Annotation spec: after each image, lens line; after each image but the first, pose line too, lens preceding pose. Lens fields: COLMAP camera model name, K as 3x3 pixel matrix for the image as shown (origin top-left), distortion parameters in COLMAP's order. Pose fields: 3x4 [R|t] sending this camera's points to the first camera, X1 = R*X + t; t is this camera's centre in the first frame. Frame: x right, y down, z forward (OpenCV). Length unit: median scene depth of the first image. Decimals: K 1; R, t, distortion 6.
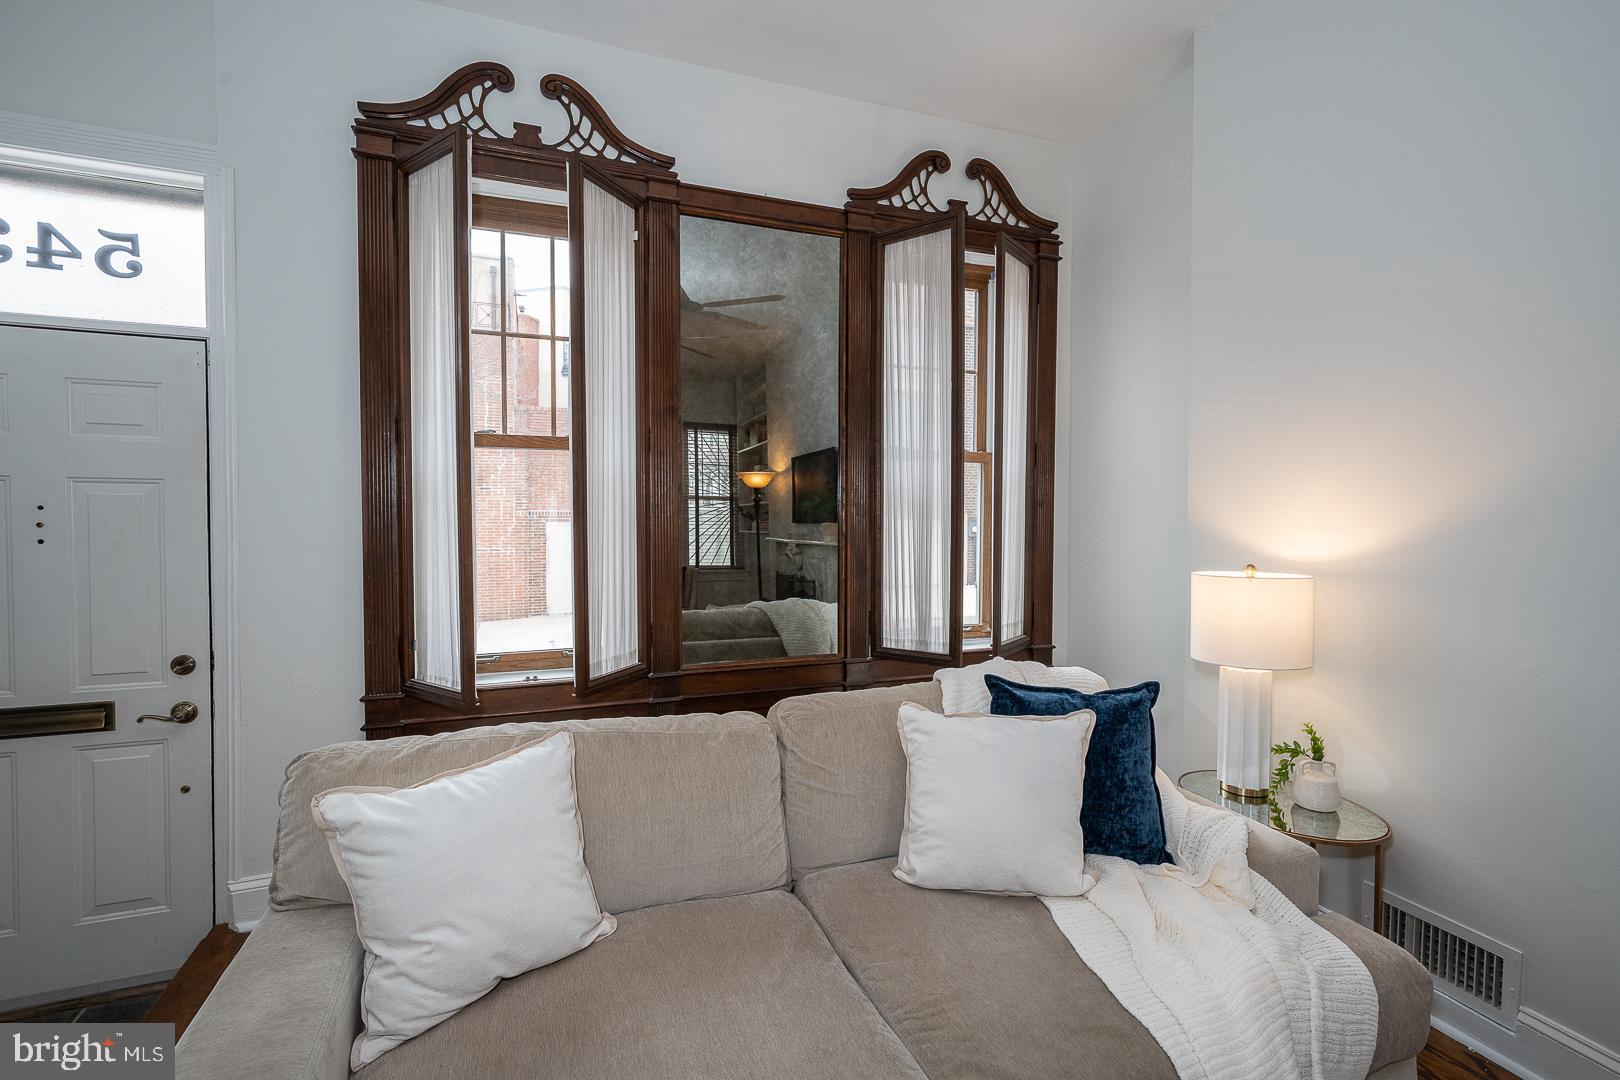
lens RADIAL K [[737.1, 0, 811.0], [0, 737.1, 530.1], [0, 0, 1]] dist [-0.001469, 0.001073]
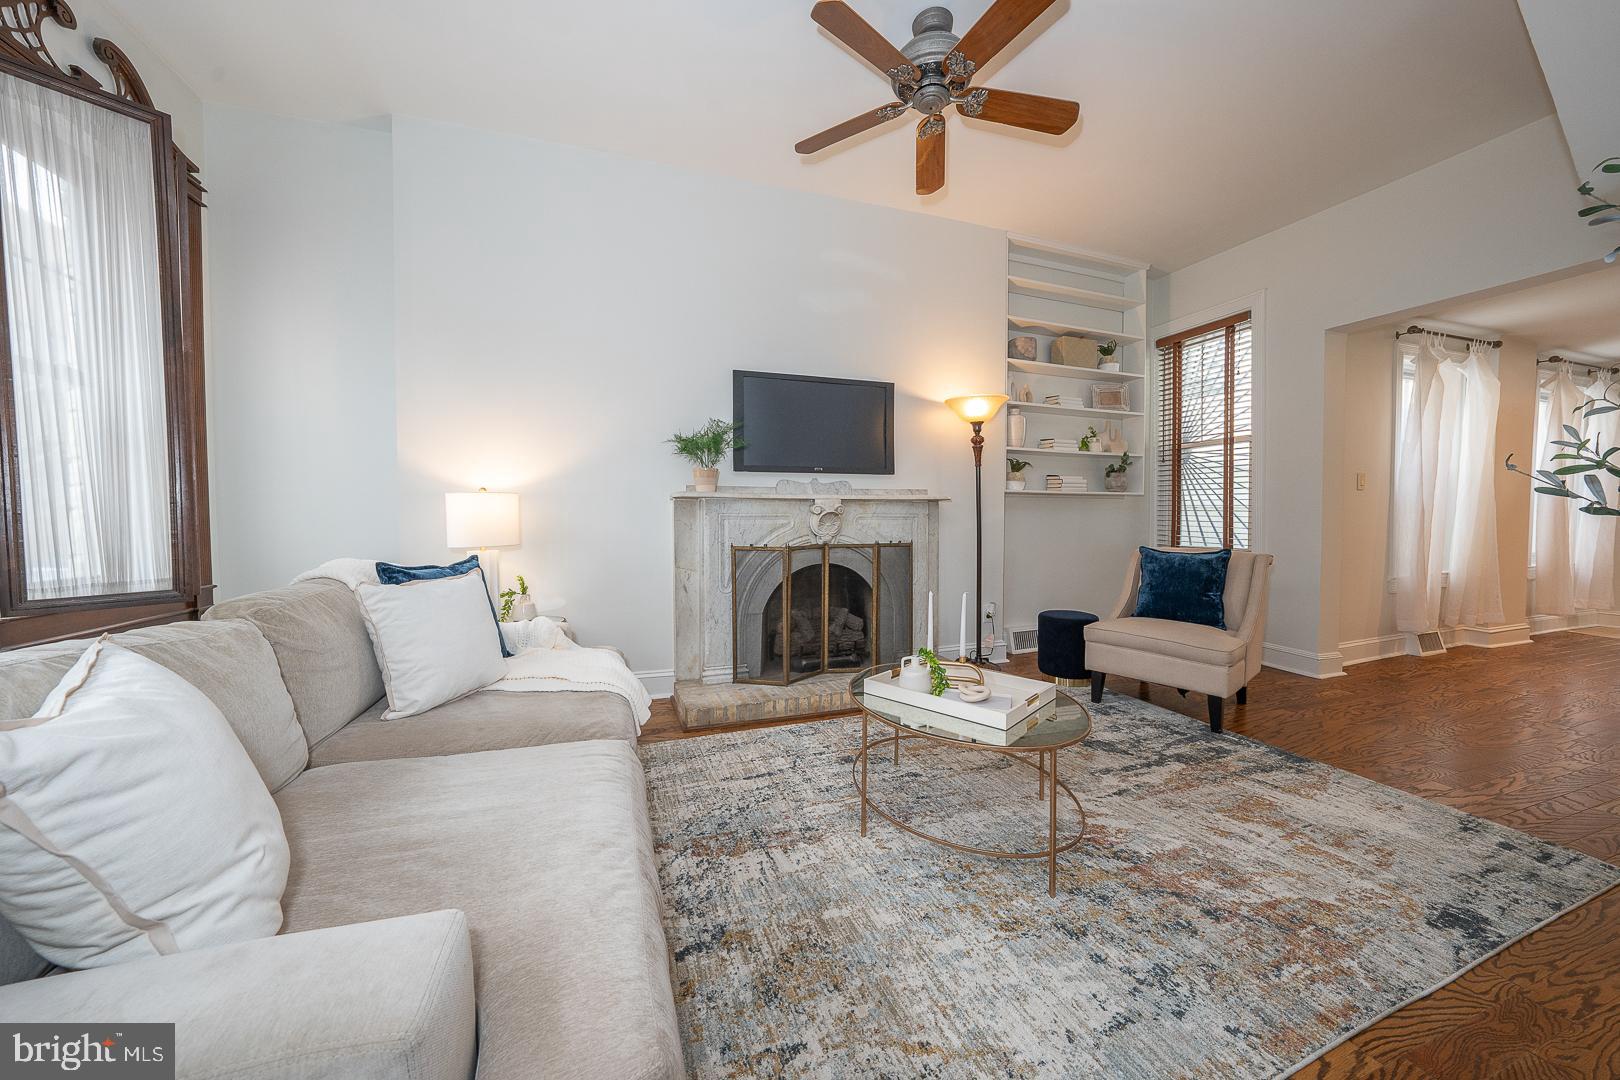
lens RADIAL K [[558.1, 0, 813.7], [0, 558.1, 533.5], [0, 0, 1]] dist [-0.026348, 0.005682]
pose [[0.034111, -0.033292, 0.998863, -0.509823], [0.026936, 0.999113, 0.032380, 0.107112], [-0.999055, 0.025801, 0.034977, 0.182220]]
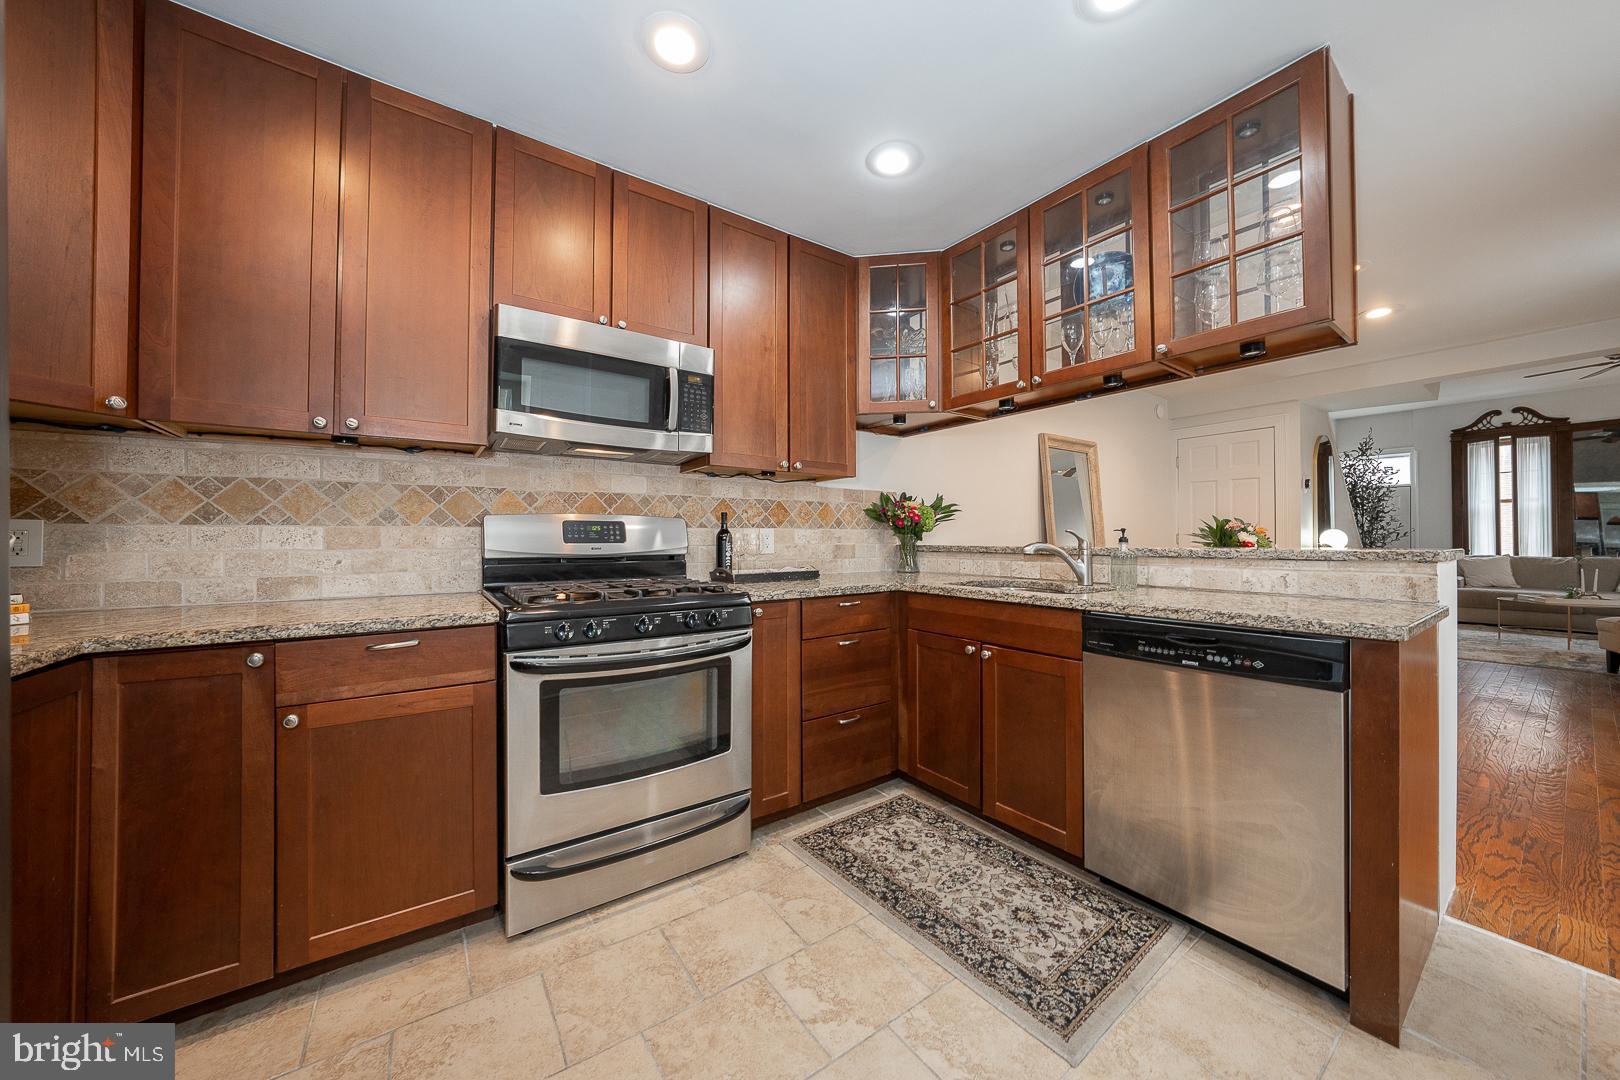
lens RADIAL K [[558.1, 0, 810.4], [0, 558.1, 534.0], [0, 0, 1]] dist [-0.026348, 0.005682]
pose [[0.235730, -0.011522, -0.971750, 1.545475], [-0.021562, 0.999622, -0.017083, 0.184401], [0.971579, 0.024980, 0.235392, -3.281353]]
